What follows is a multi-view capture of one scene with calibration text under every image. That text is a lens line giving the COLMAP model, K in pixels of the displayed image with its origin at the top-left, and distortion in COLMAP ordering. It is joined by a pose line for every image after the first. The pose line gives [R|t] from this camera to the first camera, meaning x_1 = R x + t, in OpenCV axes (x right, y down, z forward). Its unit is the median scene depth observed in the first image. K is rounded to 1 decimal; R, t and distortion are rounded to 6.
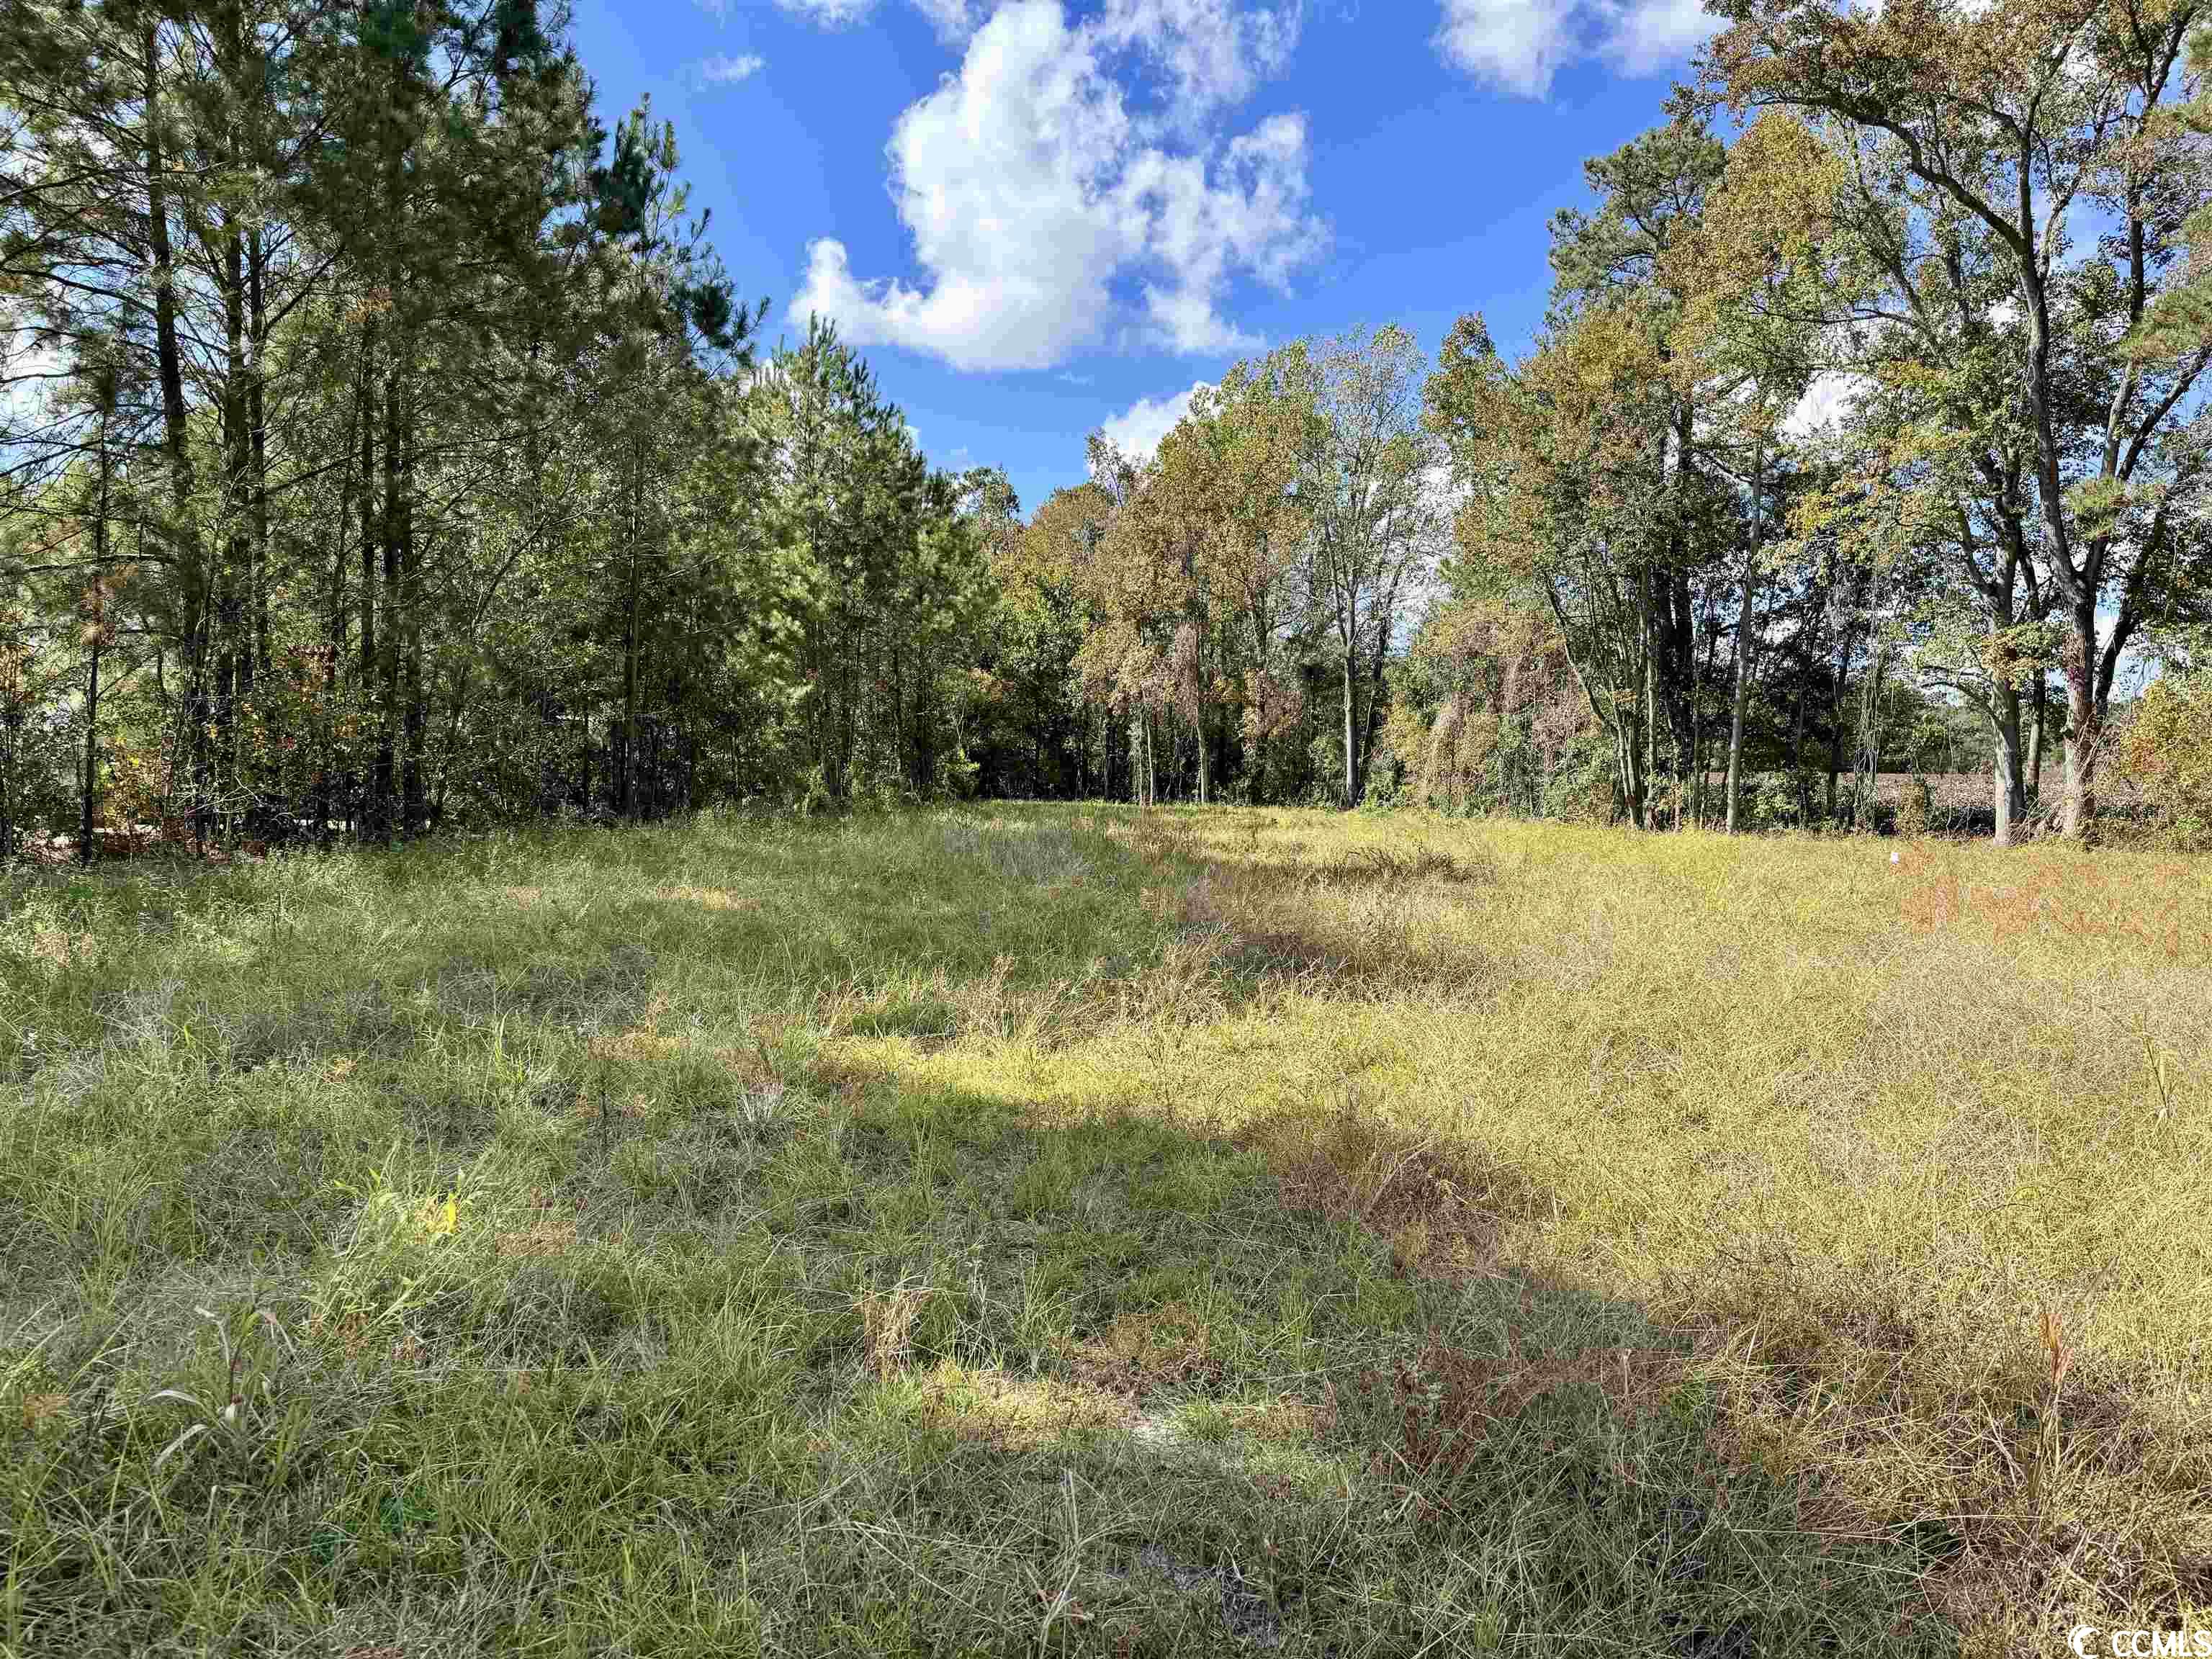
lens RADIAL K [[1540.0, 0, 1098.5], [0, 1540.0, 847.7], [0, 0, 1]] dist [0.059962, -0.069659]
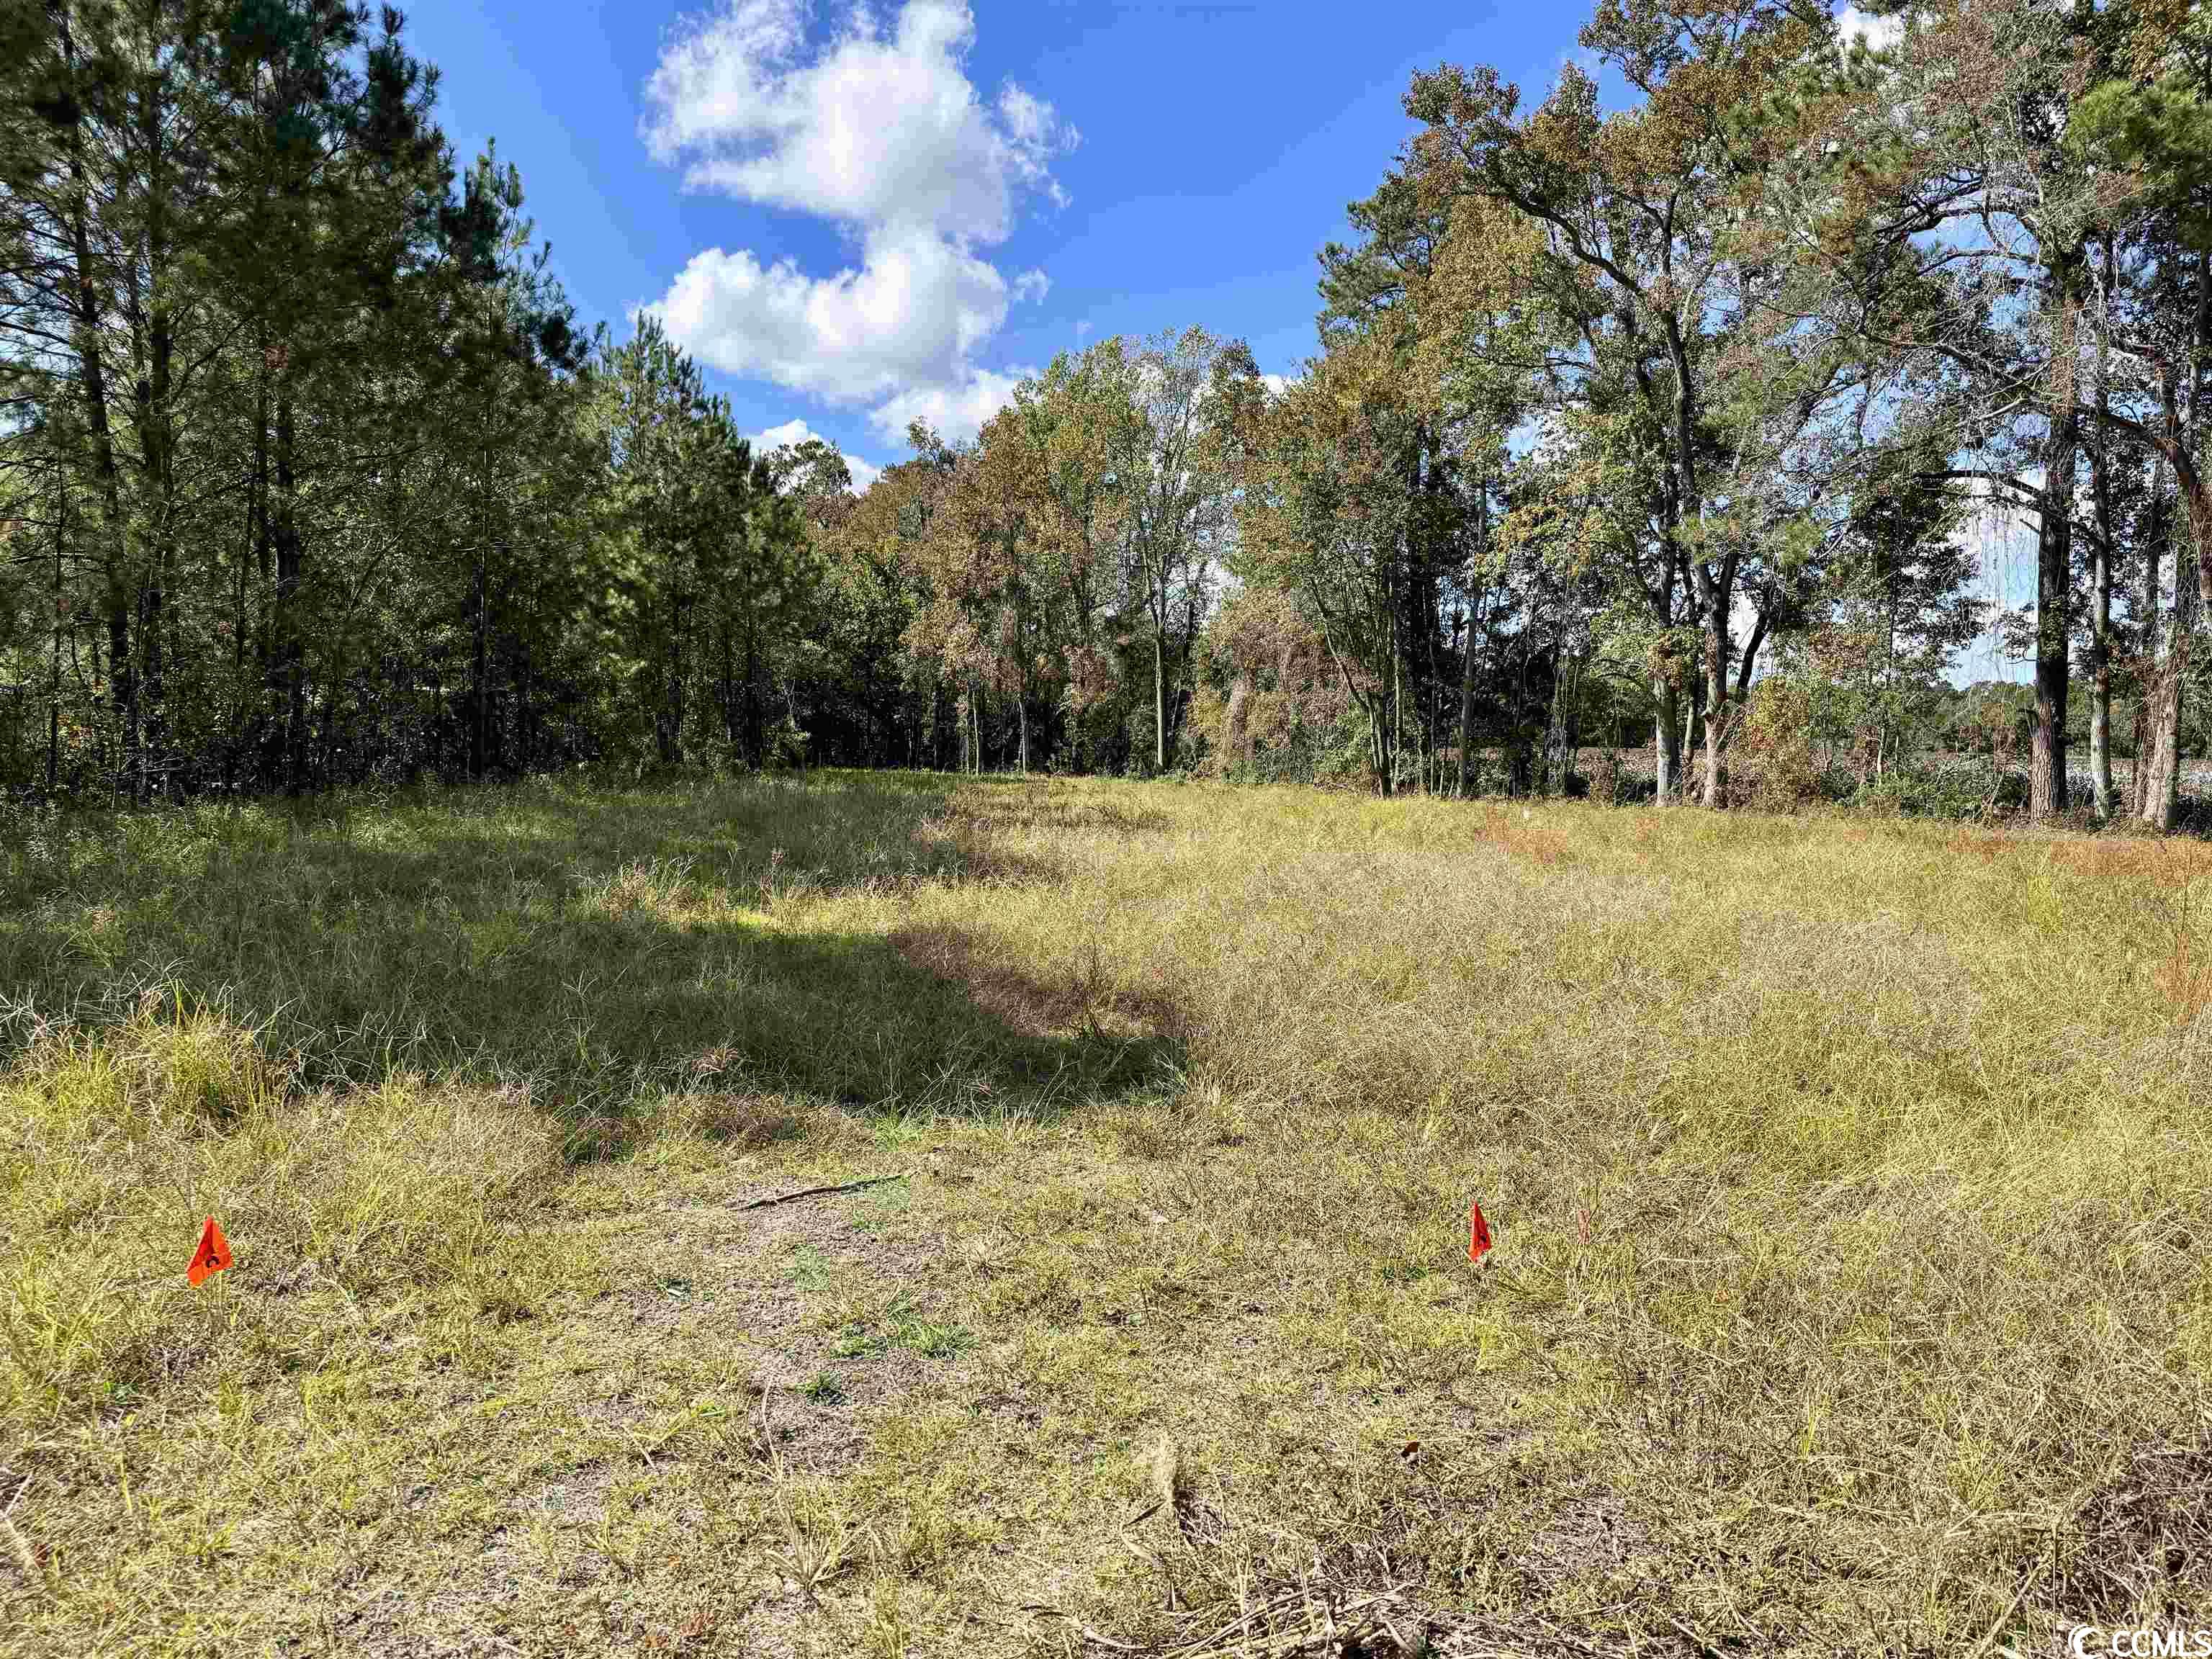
lens RADIAL K [[1540.0, 0, 1114.7], [0, 1540.0, 846.6], [0, 0, 1]] dist [0.059962, -0.069659]
pose [[0.993727, -0.000206, 0.111833, 0.018051], [-0.001886, 0.999825, 0.018600, 0.003962], [-0.111817, -0.018695, 0.993553, -0.105285]]
